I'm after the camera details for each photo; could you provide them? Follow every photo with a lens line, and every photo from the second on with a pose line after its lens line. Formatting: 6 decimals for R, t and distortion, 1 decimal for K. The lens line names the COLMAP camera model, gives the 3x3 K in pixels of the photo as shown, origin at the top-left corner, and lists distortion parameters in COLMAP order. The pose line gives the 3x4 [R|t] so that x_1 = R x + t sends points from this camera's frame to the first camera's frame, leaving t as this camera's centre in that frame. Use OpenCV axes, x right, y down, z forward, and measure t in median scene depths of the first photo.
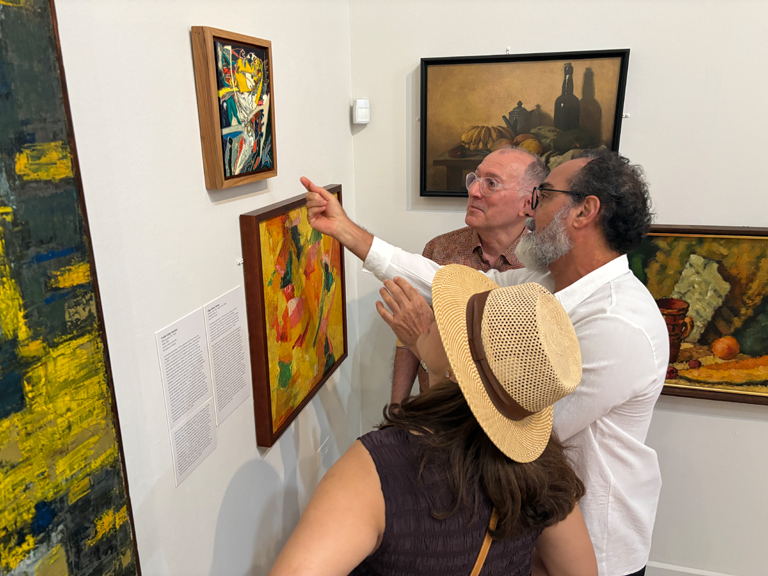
lens RADIAL K [[579.3, 0, 387.8], [0, 579.3, 289.5], [0, 0, 1]] dist [0.048832, -0.055308]
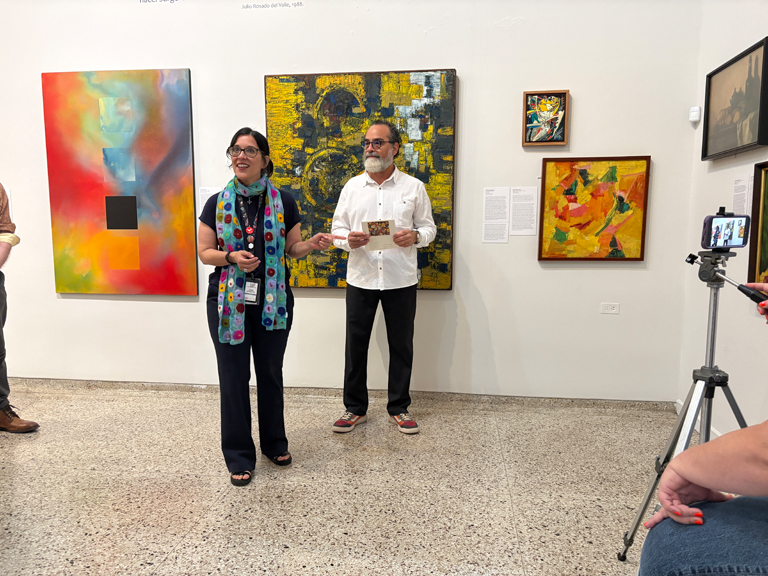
lens RADIAL K [[583.4, 0, 388.3], [0, 583.4, 289.2], [0, 0, 1]] dist [0.023999, -0.000833]
pose [[0.137055, 0.127834, -0.982280, 2.262041], [-0.289020, 0.953650, 0.083782, 0.400652], [0.947461, 0.272416, 0.167649, 0.082693]]
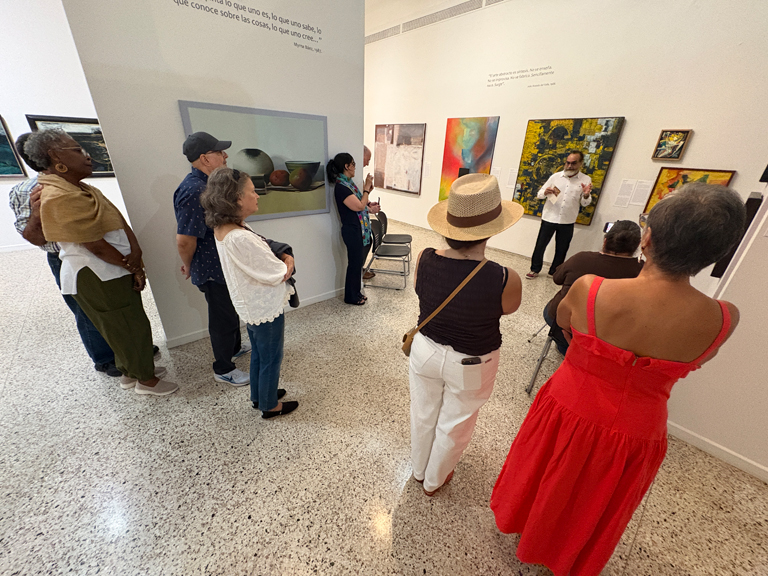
lens RADIAL K [[305.0, 0, 384.2], [0, 305.0, 289.3], [0, 0, 1]] dist [0.000517, -0.000384]
pose [[-0.544387, 0.348261, -0.763124, 3.420997], [-0.274277, 0.785836, 0.554286, -0.098306], [0.792726, 0.511054, -0.332279, 0.517135]]
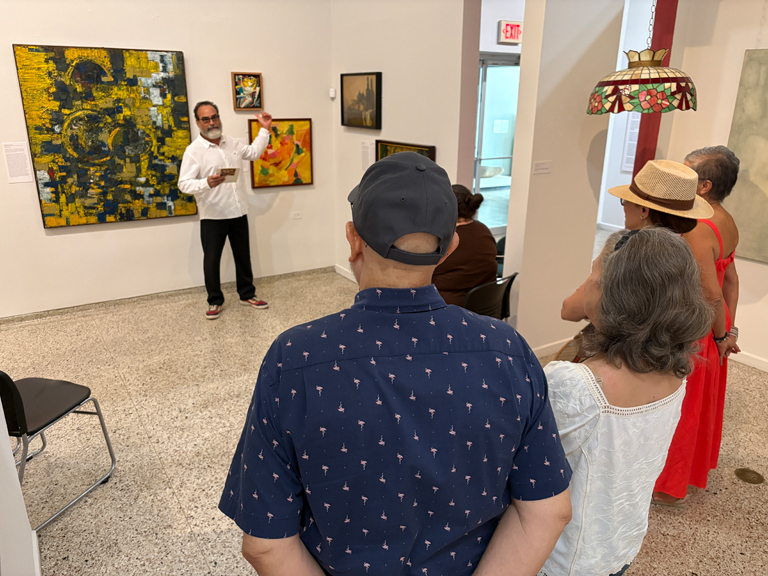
lens RADIAL K [[582.4, 0, 386.3], [0, 582.4, 287.7], [0, 0, 1]] dist [0.055617, -0.058711]
pose [[0.743212, 0.228187, -0.628940, 3.069666], [-0.213454, 0.971787, 0.100339, 0.363241], [0.634092, 0.059677, 0.770951, -1.305440]]
